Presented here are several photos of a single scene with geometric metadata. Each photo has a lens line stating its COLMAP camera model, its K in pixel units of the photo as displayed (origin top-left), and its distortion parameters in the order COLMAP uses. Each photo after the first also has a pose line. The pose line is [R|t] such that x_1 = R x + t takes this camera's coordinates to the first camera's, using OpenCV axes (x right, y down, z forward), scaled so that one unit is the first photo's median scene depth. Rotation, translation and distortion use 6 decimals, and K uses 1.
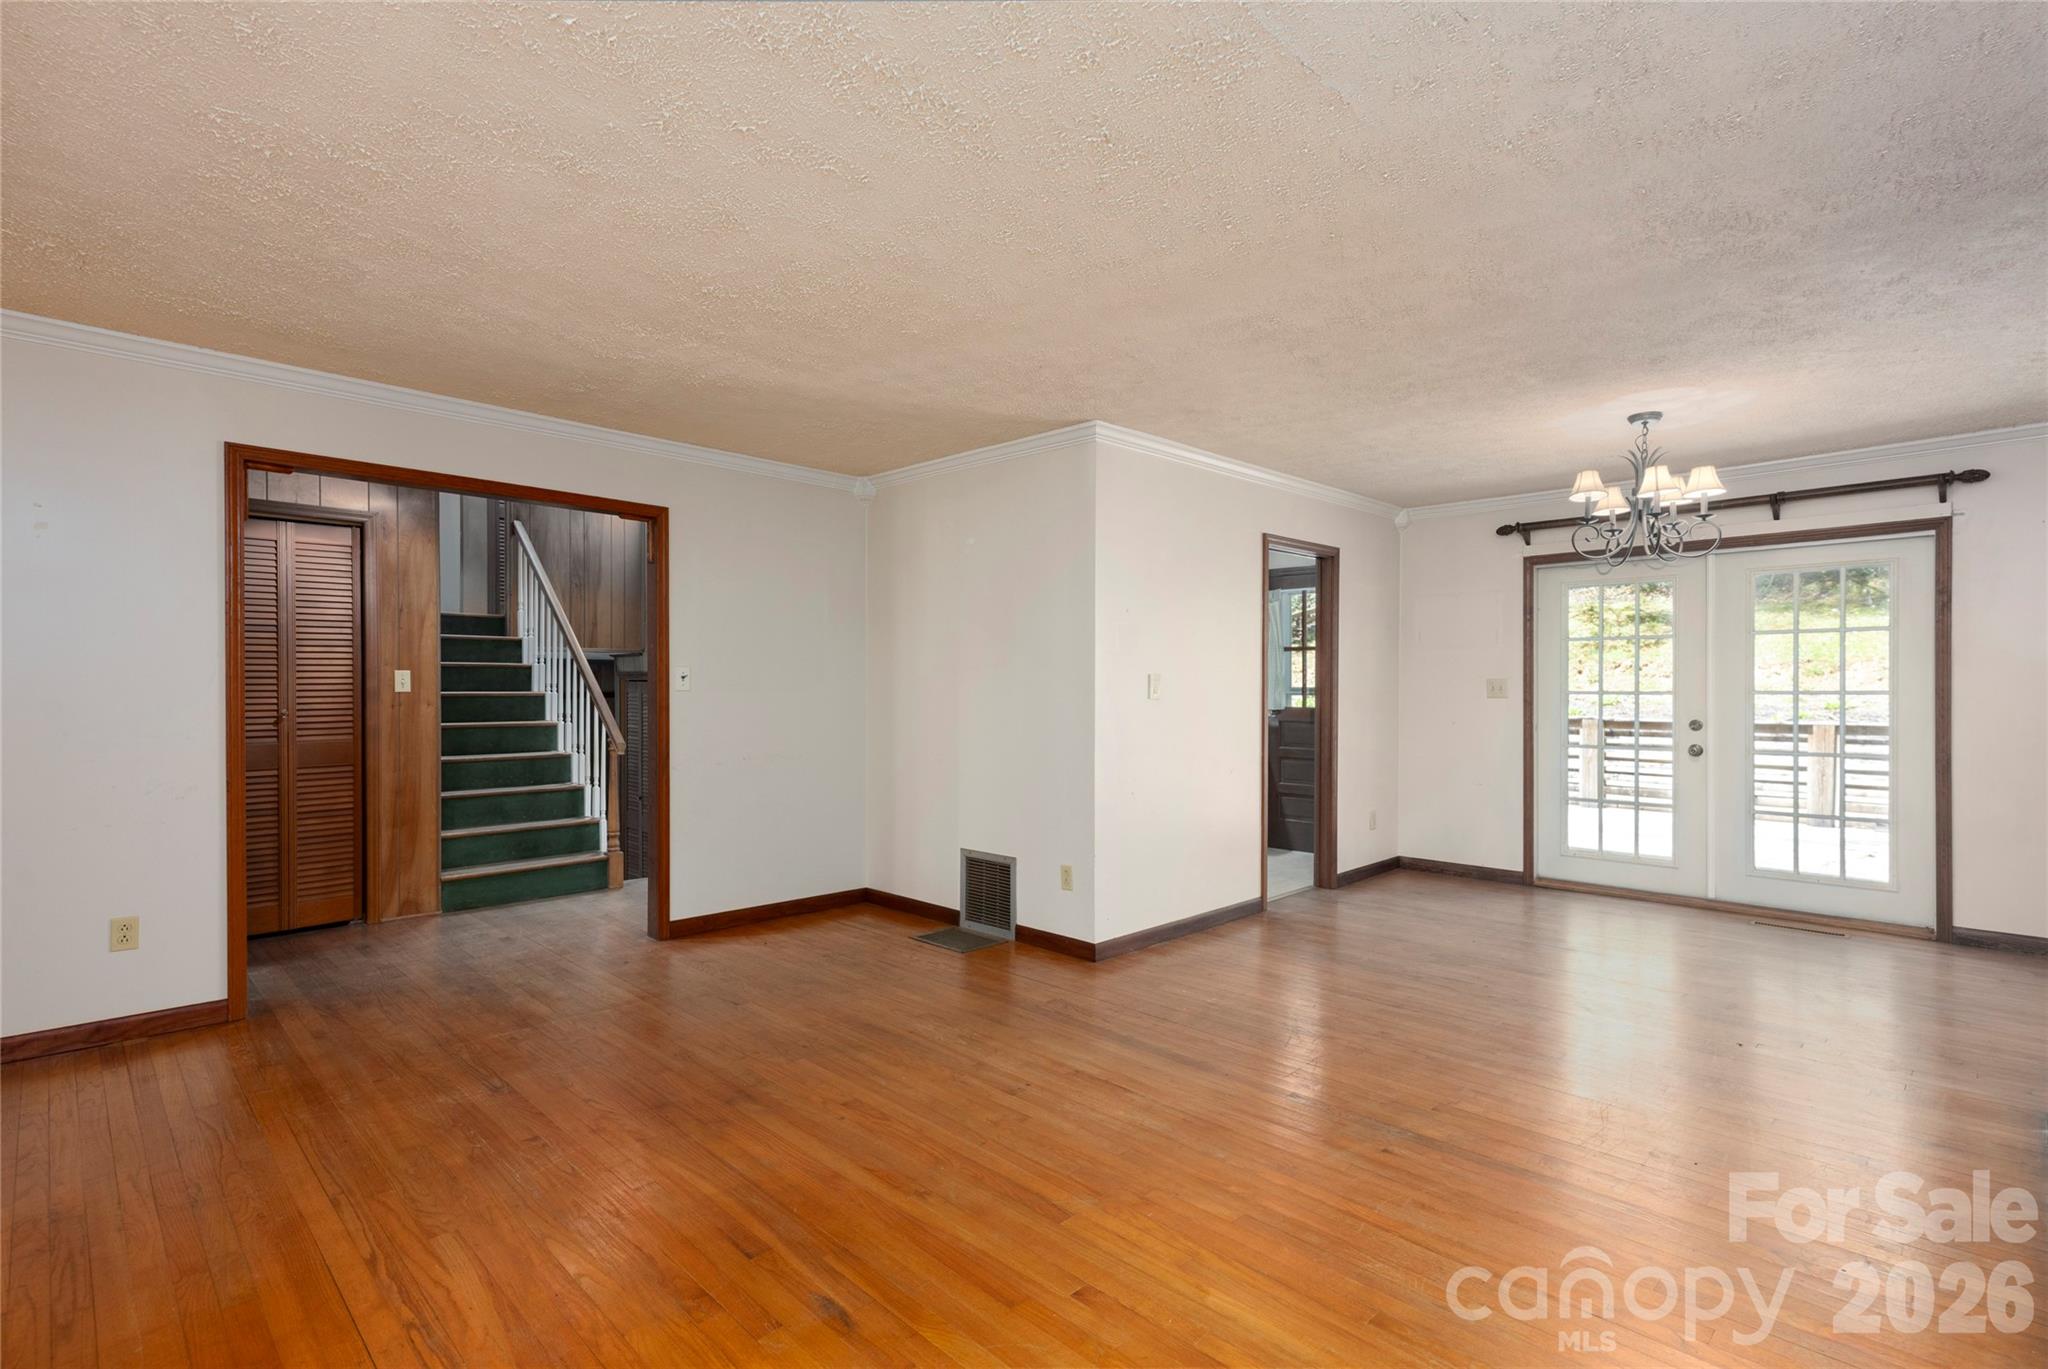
lens RADIAL K [[973.4, 0, 1038.8], [0, 973.4, 688.7], [0, 0, 1]] dist [0.041430, 0.000518]
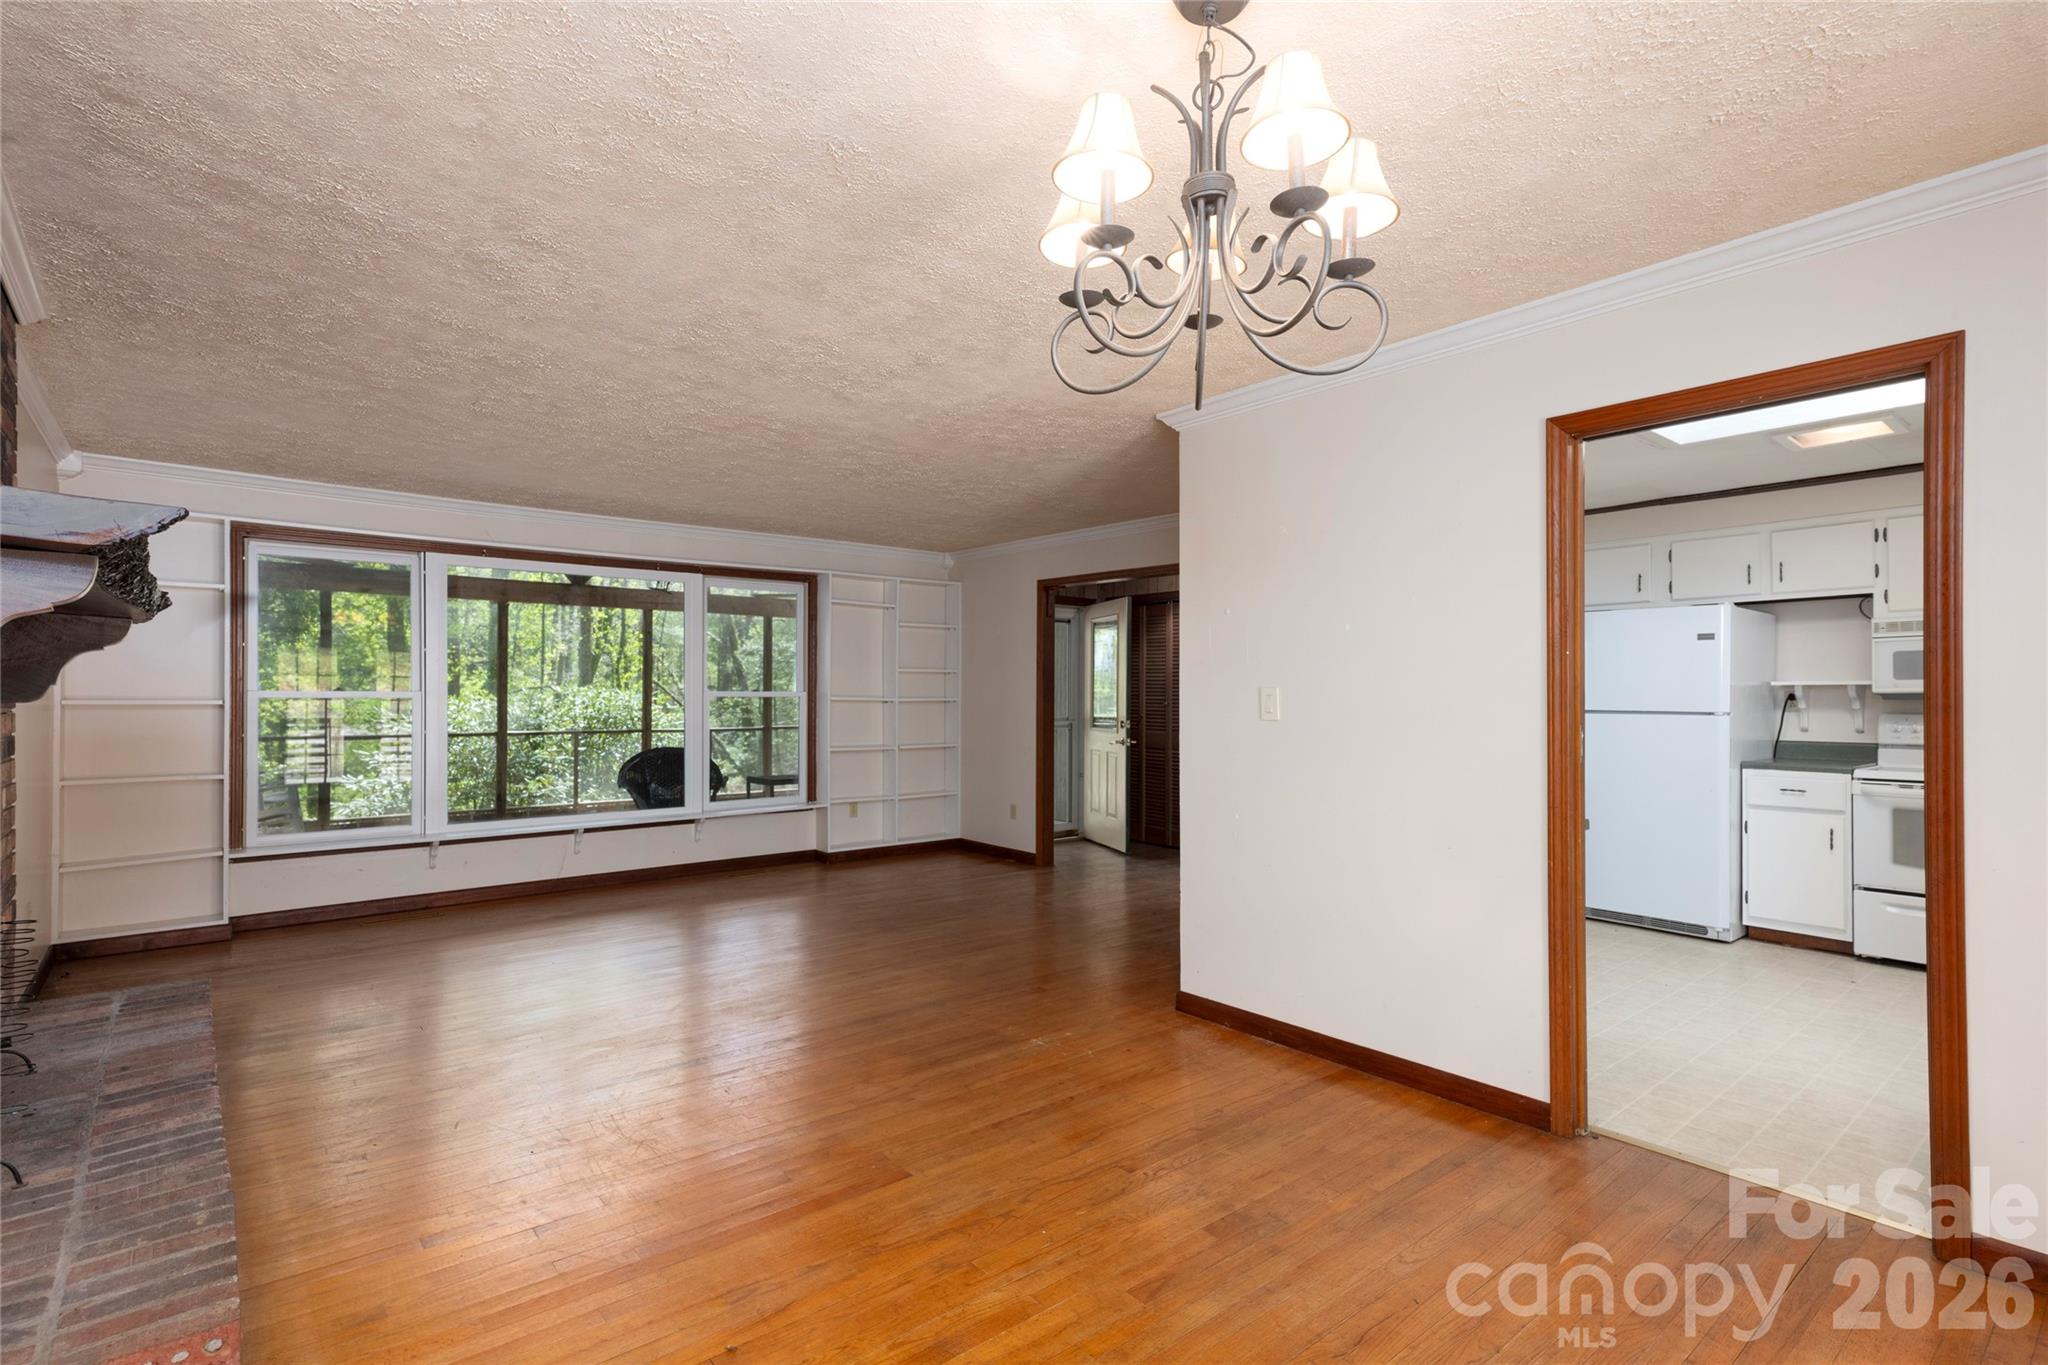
lens RADIAL K [[989.9, 0, 1020.7], [0, 989.9, 691.6], [0, 0, 1]] dist [0.016286, 0.000009]
pose [[-0.107718, -0.005816, -0.994164, 0.696526], [-0.006609, 0.999965, -0.005134, -0.005394], [0.994159, 0.006018, -0.107753, 0.678197]]
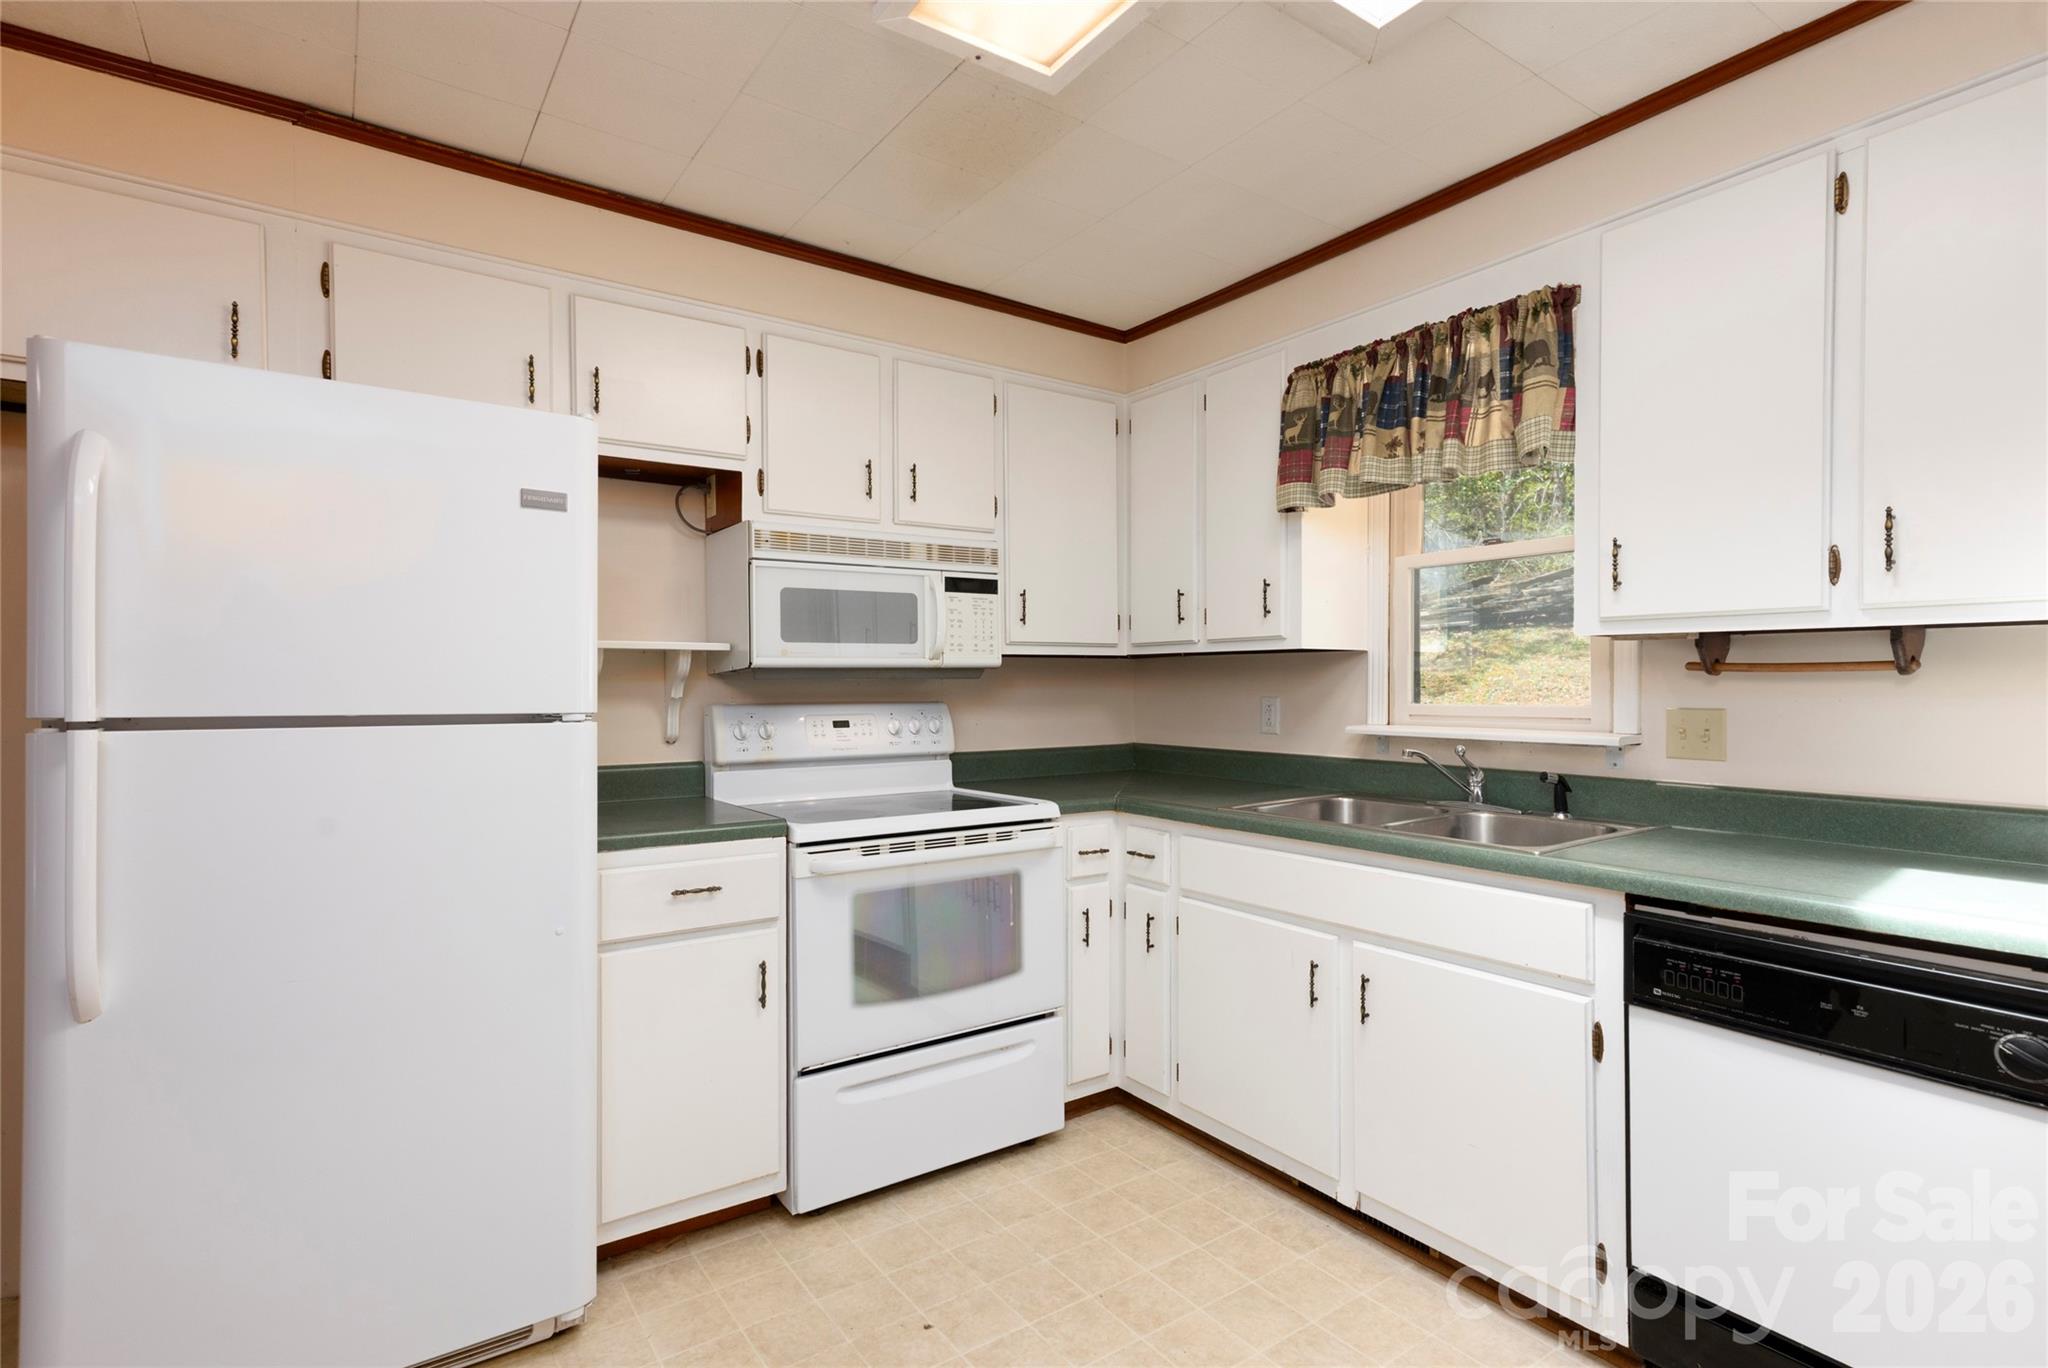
lens RADIAL K [[993.2, 0, 1028.0], [0, 993.2, 687.5], [0, 0, 1]] dist [0.017330, 0.000426]
pose [[0.981575, -0.002068, -0.191064, -0.014467], [0.001631, 0.999996, -0.002445, -0.003060], [0.191068, 0.002089, 0.981575, 0.900306]]
